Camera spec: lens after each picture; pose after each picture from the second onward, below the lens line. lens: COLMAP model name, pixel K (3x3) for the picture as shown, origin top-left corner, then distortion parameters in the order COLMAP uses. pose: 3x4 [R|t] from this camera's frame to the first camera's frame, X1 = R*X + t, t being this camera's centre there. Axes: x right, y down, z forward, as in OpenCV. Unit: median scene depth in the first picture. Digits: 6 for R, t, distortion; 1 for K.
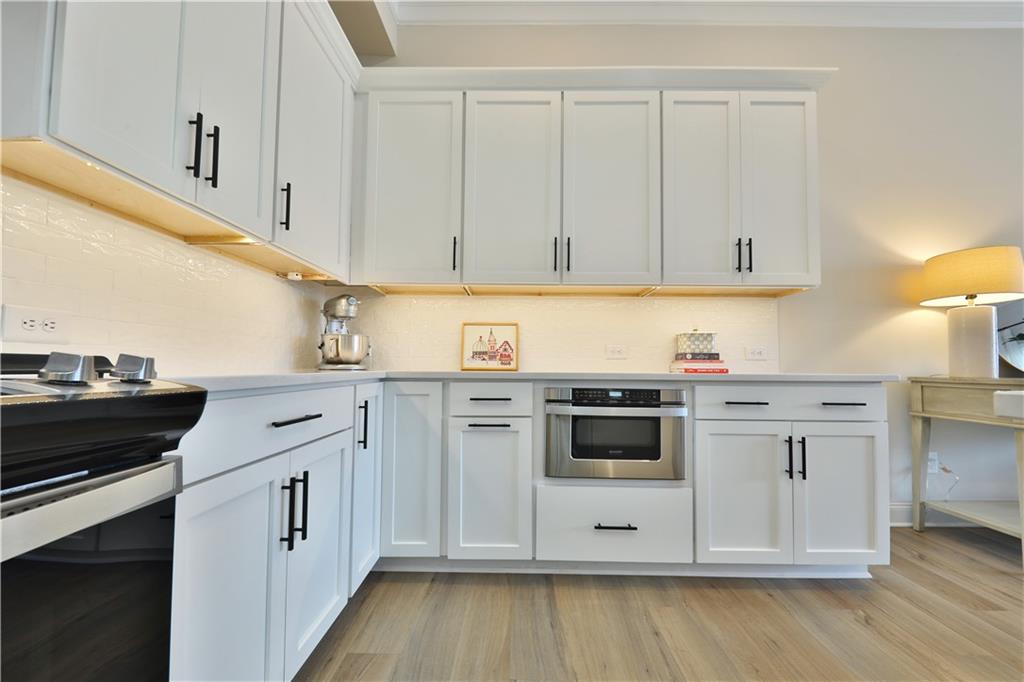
lens RADIAL K [[346.4, 0, 514.3], [0, 346.4, 354.6], [0, 0, 1]] dist [0.012115, -0.006422]
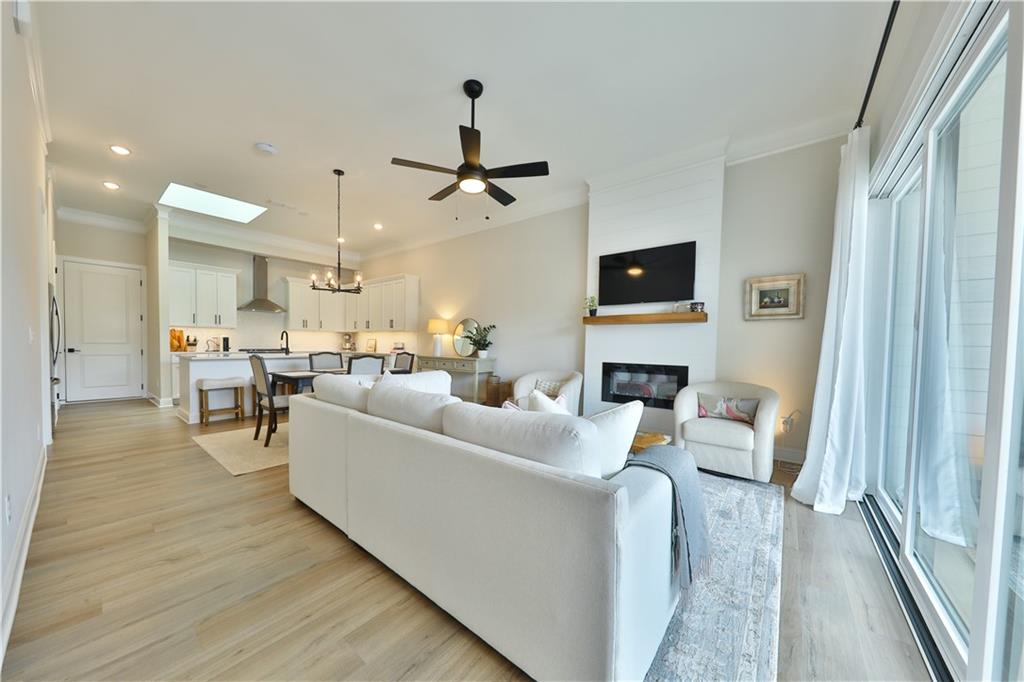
lens RADIAL K [[346.4, 0, 514.3], [0, 346.4, 354.6], [0, 0, 1]] dist [0.012115, -0.006422]
pose [[0.792577, 0.021796, -0.609383, 4.003261], [0.013122, 0.998520, 0.052781, -0.114059], [0.609631, -0.049830, 0.791117, -1.248358]]
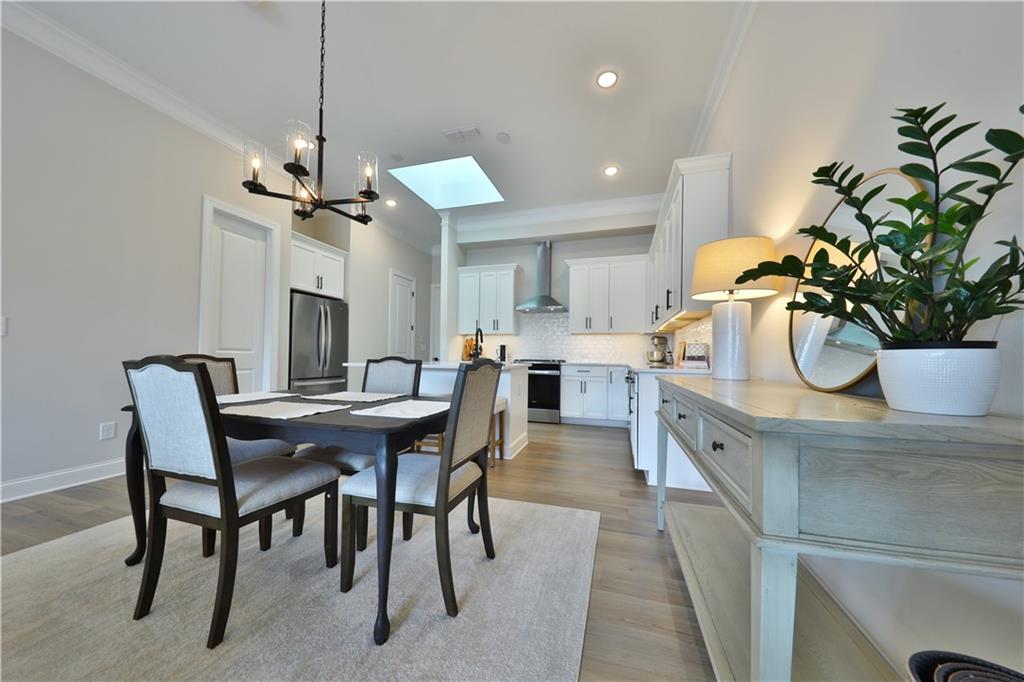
lens RADIAL K [[346.4, 0, 514.3], [0, 346.4, 354.6], [0, 0, 1]] dist [0.012115, -0.006422]
pose [[-0.280500, -0.017162, -0.959701, 2.374674], [0.016353, 0.999610, -0.022655, 0.010579], [0.959715, -0.022049, -0.280109, 0.703875]]
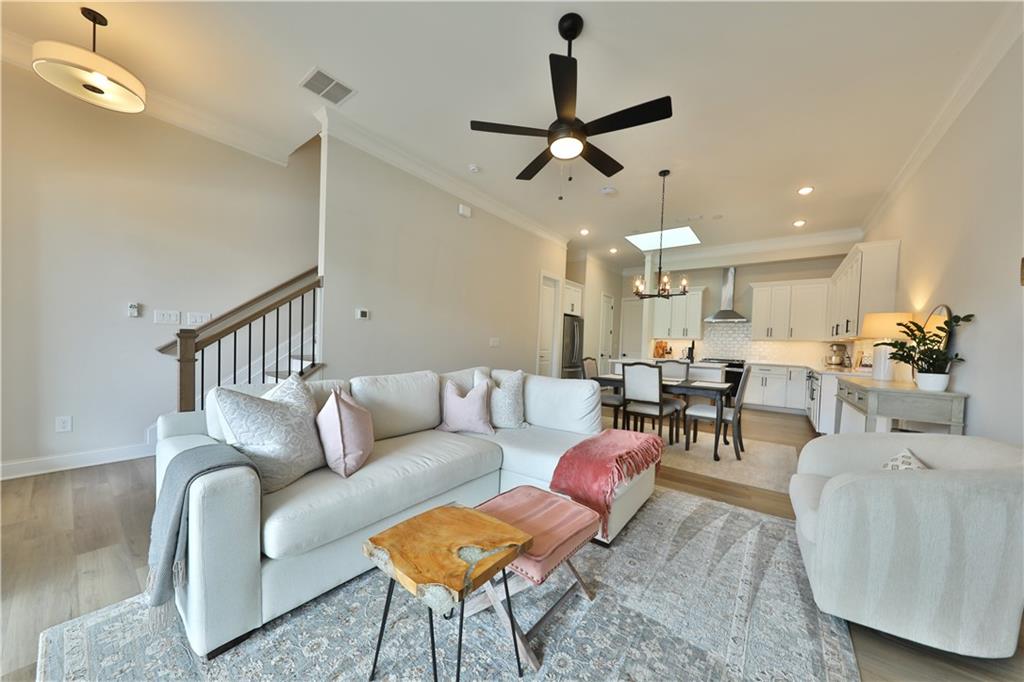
lens RADIAL K [[346.4, 0, 514.3], [0, 346.4, 354.6], [0, 0, 1]] dist [0.012115, -0.006422]
pose [[-0.592392, -0.000825, -0.805649, 3.990796], [-0.010124, 0.999928, 0.006421, -0.062244], [0.805586, 0.011960, -0.592358, 0.510838]]
